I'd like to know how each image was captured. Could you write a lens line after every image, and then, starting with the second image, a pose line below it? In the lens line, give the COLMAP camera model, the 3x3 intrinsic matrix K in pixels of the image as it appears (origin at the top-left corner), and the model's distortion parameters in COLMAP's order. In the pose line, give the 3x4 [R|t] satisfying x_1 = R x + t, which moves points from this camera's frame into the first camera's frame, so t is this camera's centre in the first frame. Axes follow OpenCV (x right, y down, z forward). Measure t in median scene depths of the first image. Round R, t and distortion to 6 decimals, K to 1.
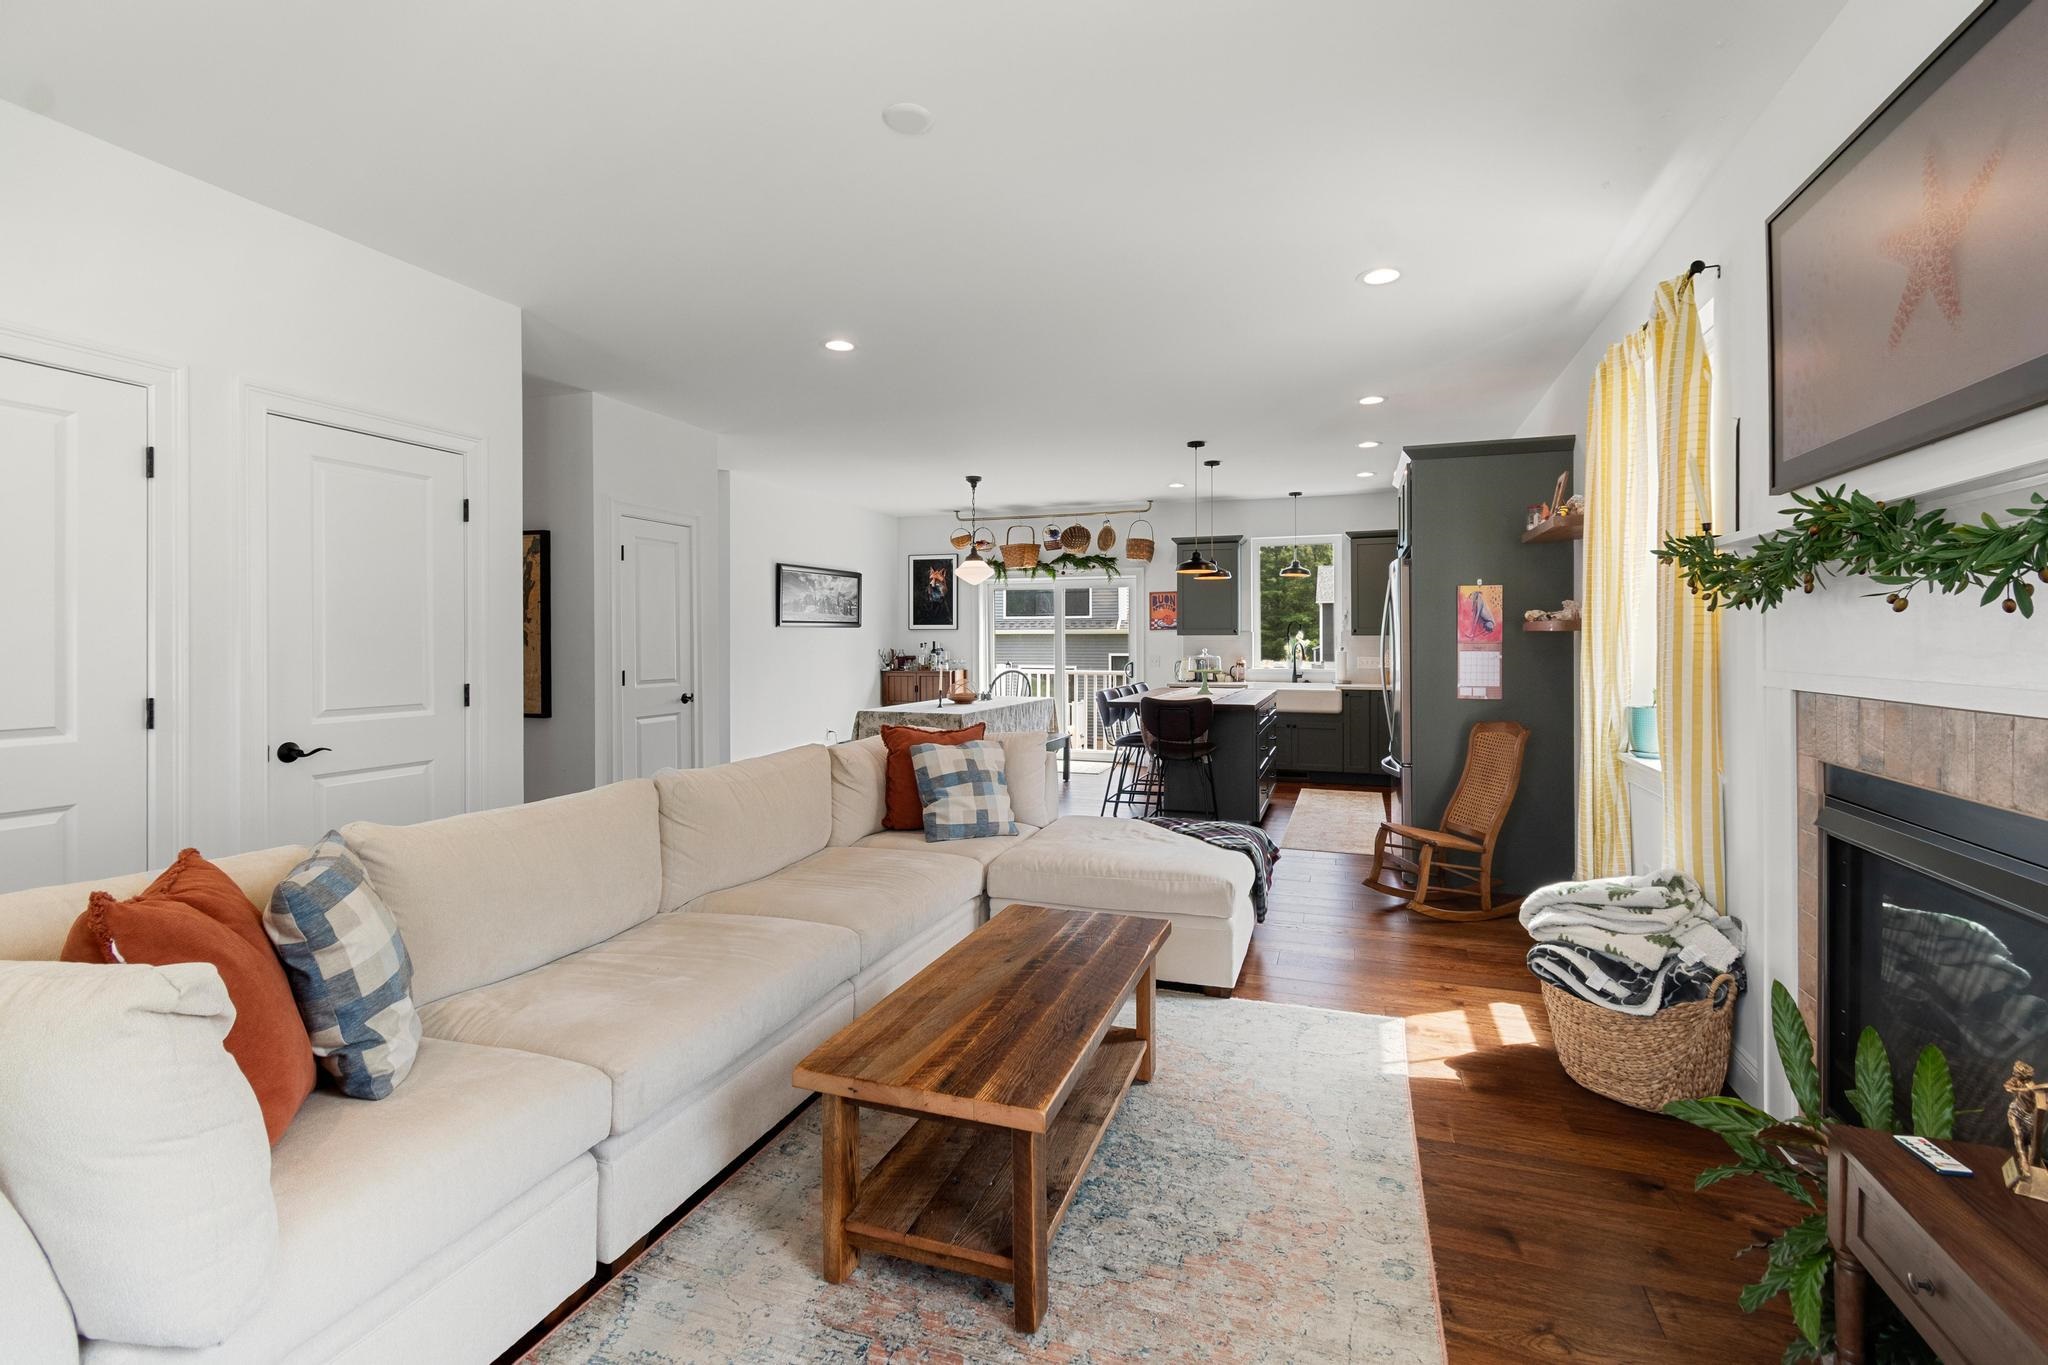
lens RADIAL K [[915.1, 0, 1051.4], [0, 915.1, 638.8], [0, 0, 1]] dist [0.001305, -0.000161]
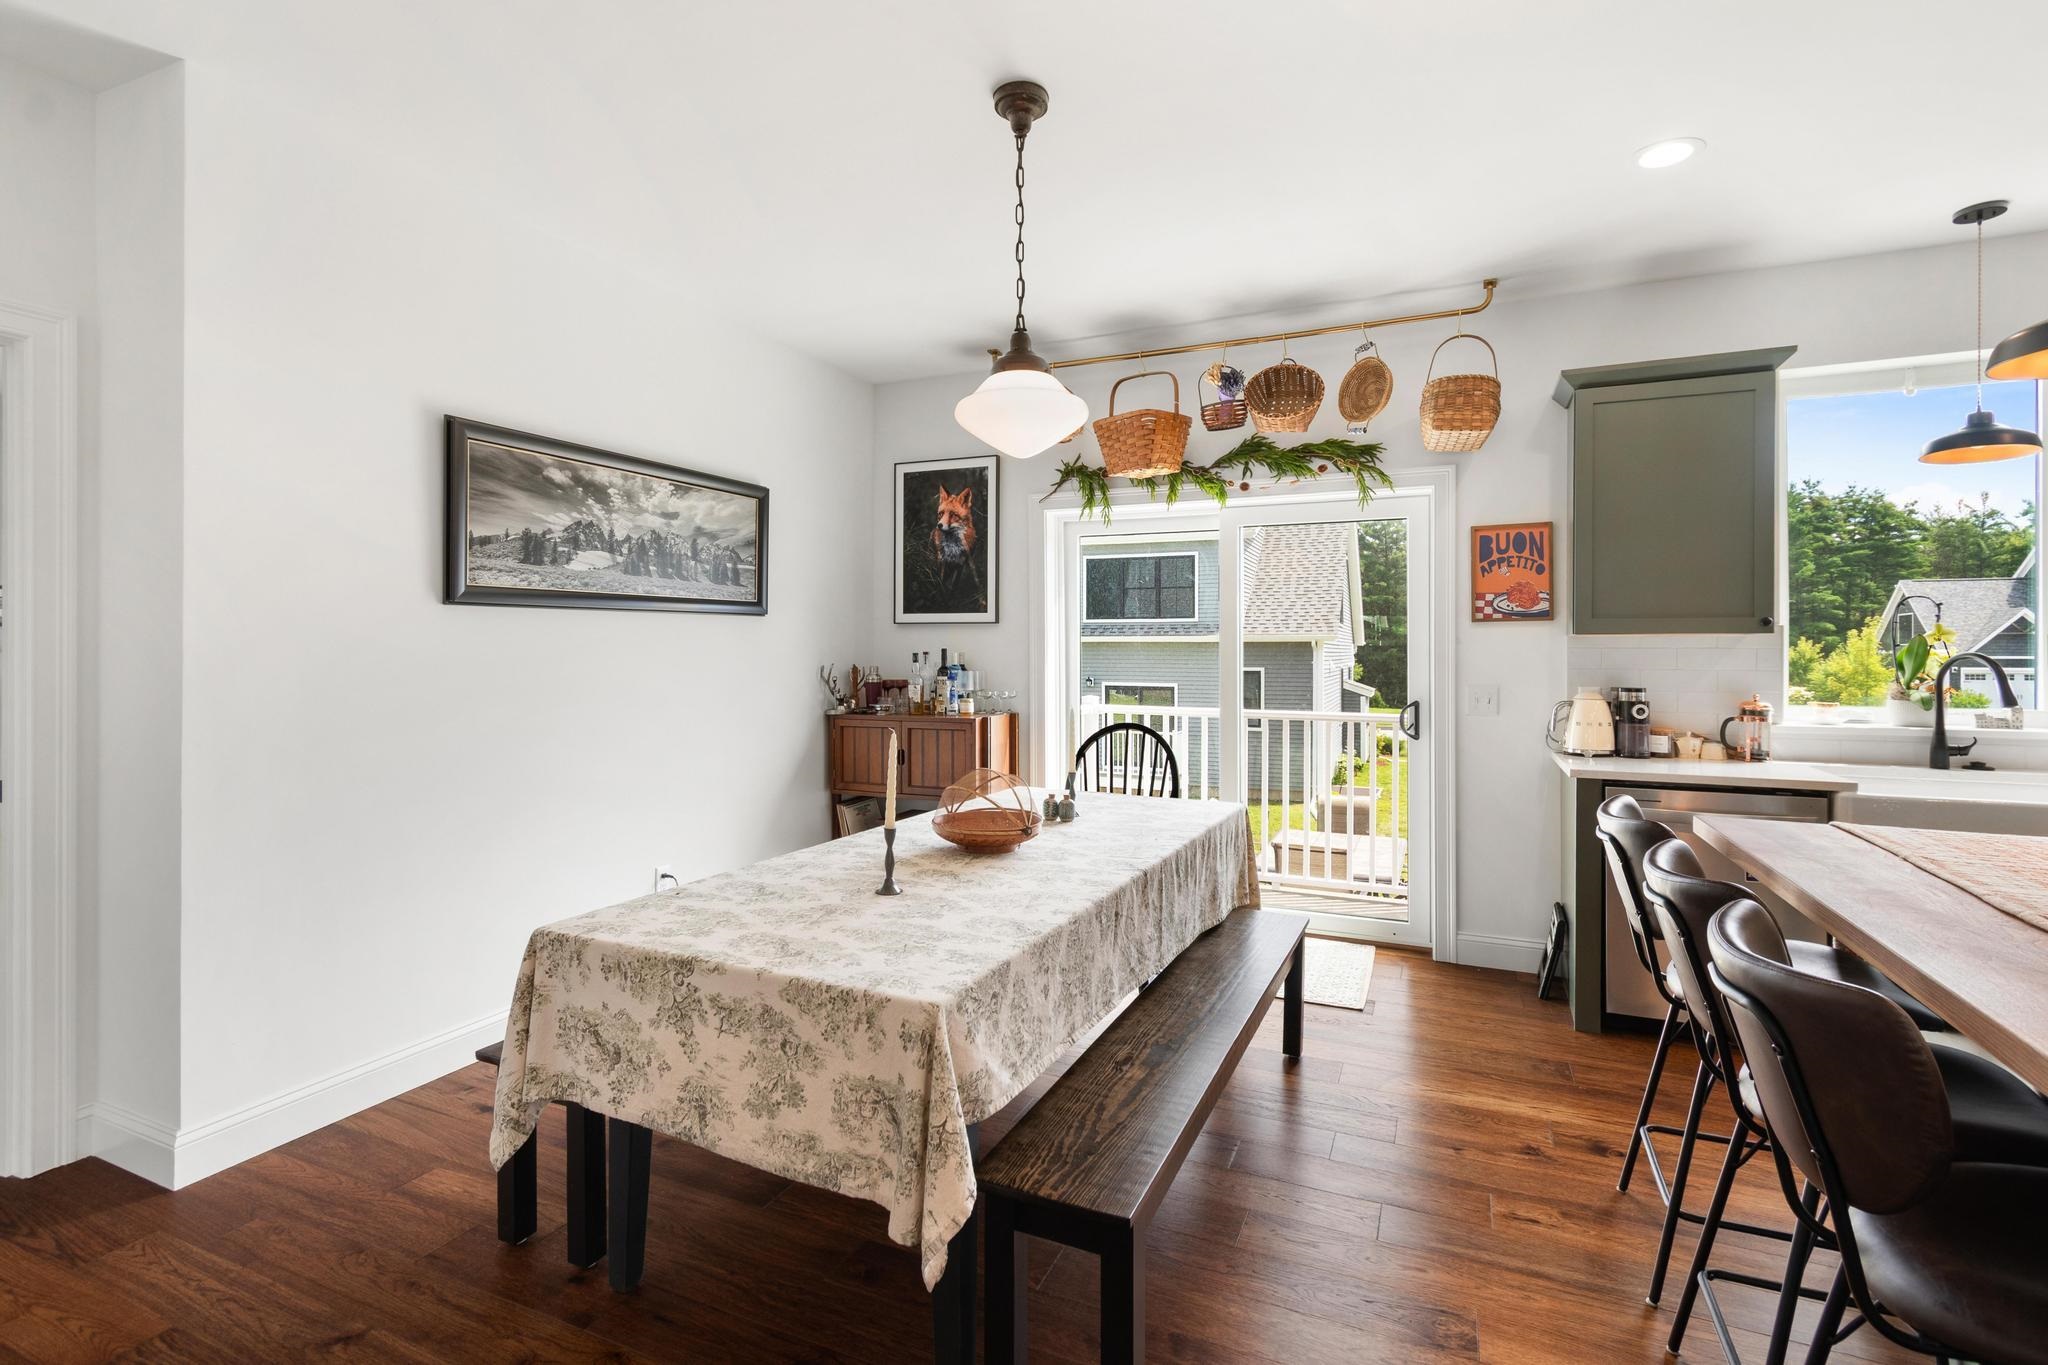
lens RADIAL K [[937.9, 0, 1029.4], [0, 937.9, 653.9], [0, 0, 1]] dist [0.002882, -0.000598]
pose [[0.994485, 0.003024, -0.104834, -0.042210], [-0.002504, 0.999984, 0.005089, 0.002889], [0.104848, -0.004798, 0.994477, 0.596252]]
